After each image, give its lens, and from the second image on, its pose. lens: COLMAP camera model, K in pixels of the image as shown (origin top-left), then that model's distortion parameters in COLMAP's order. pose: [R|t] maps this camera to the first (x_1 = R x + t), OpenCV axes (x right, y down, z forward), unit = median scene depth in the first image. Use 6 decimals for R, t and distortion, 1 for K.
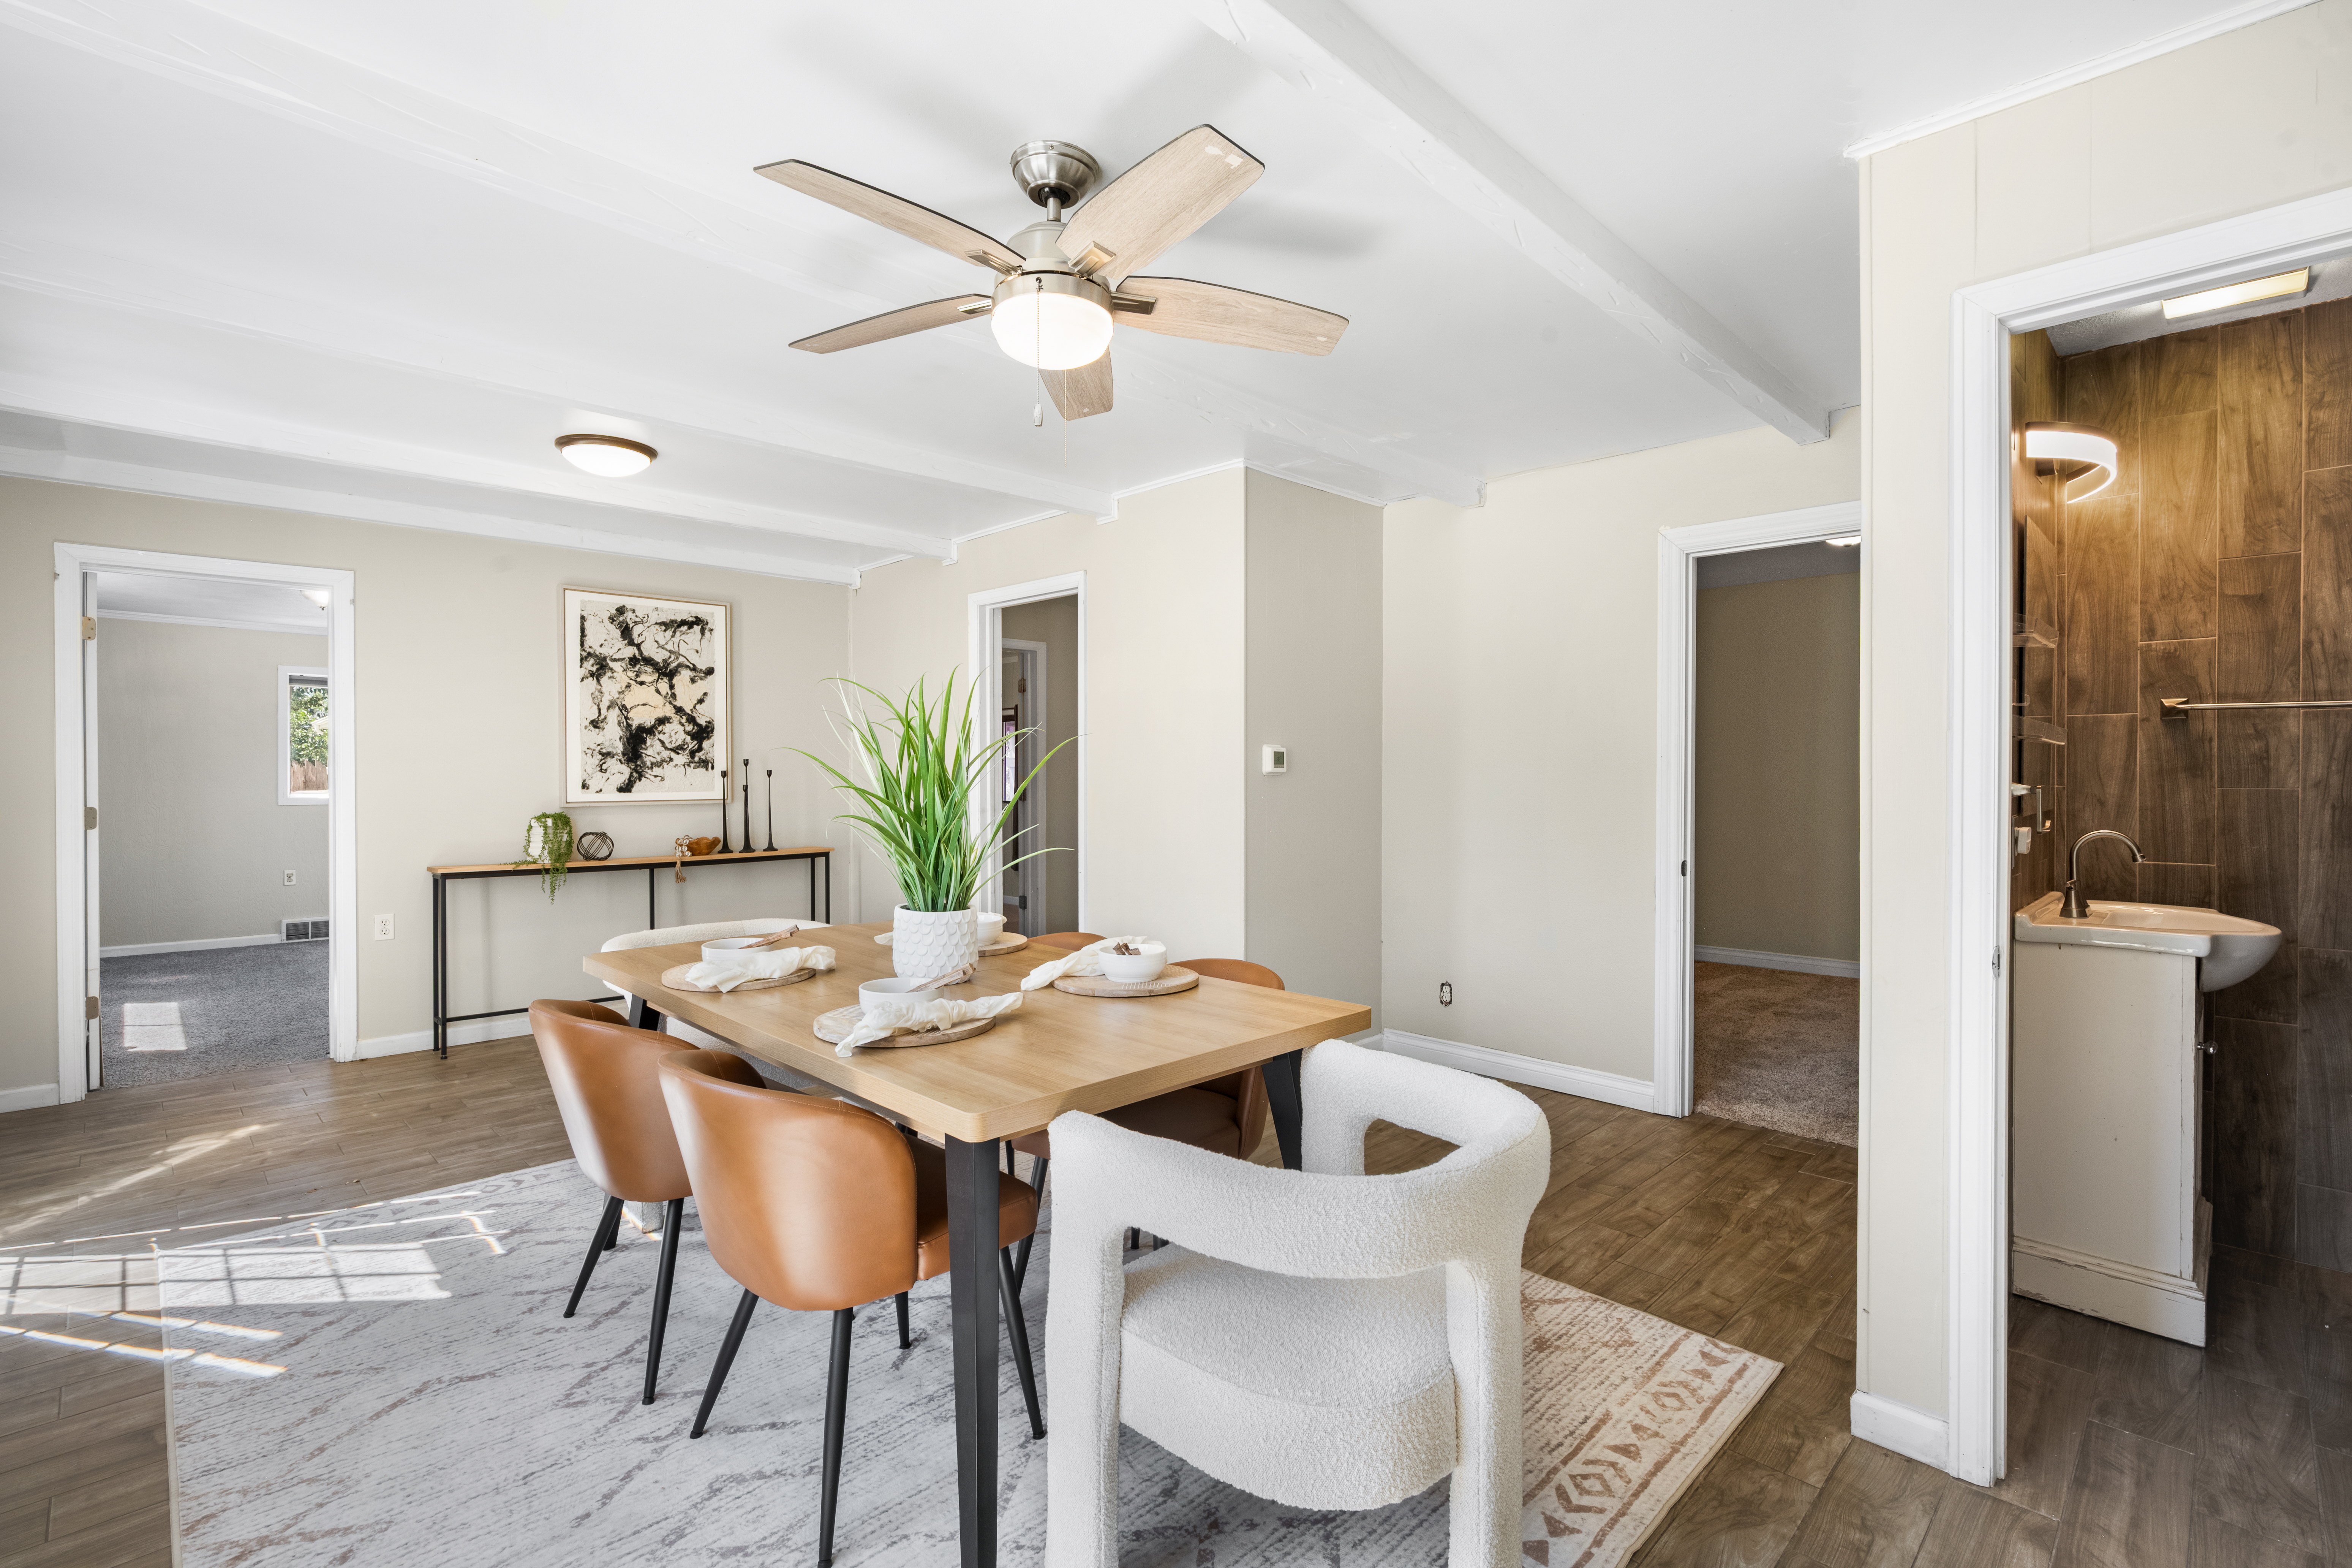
lens RADIAL K [[1066.4, 0, 1176.0], [0, 1066.4, 784.0], [0, 0, 1]] dist [-0.022879, -0.000149]
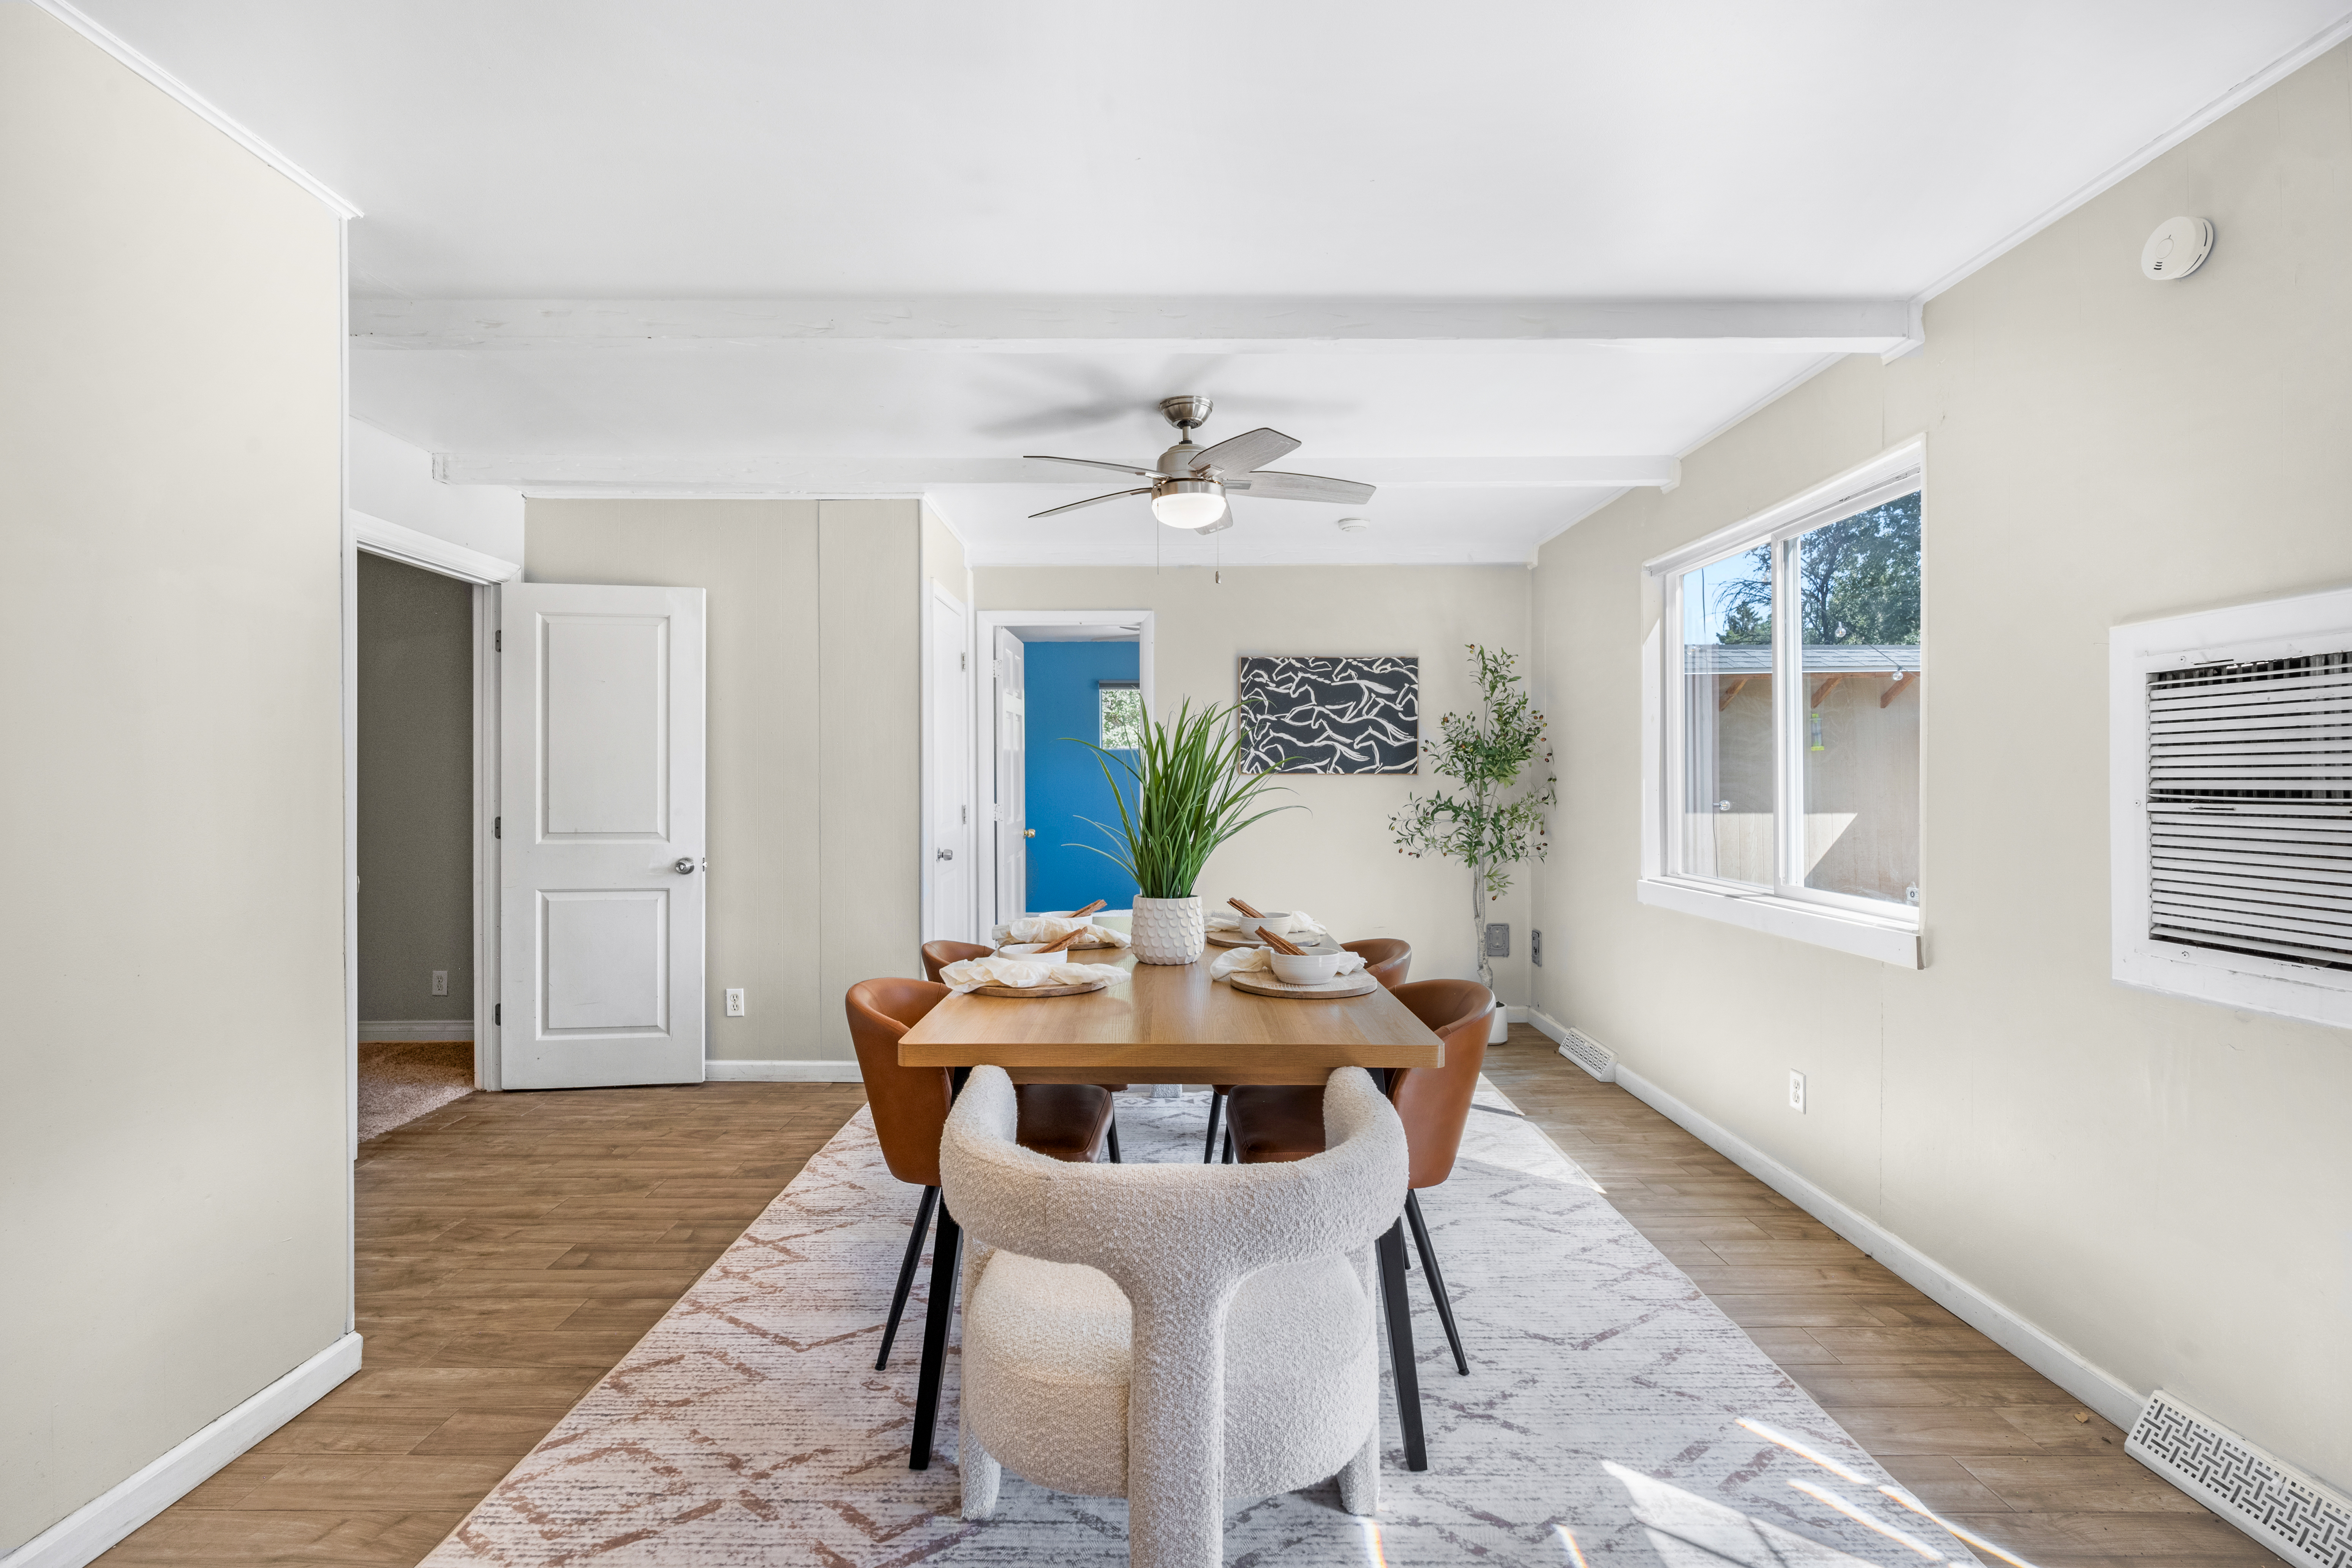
lens RADIAL K [[1066.4, 0, 1176.0], [0, 1066.4, 784.0], [0, 0, 1]] dist [-0.022879, -0.000149]
pose [[-0.715538, -0.008087, 0.698527, -0.999293], [0.007974, 0.999773, 0.019743, -0.027124], [-0.698528, 0.019697, -0.715311, 1.757435]]
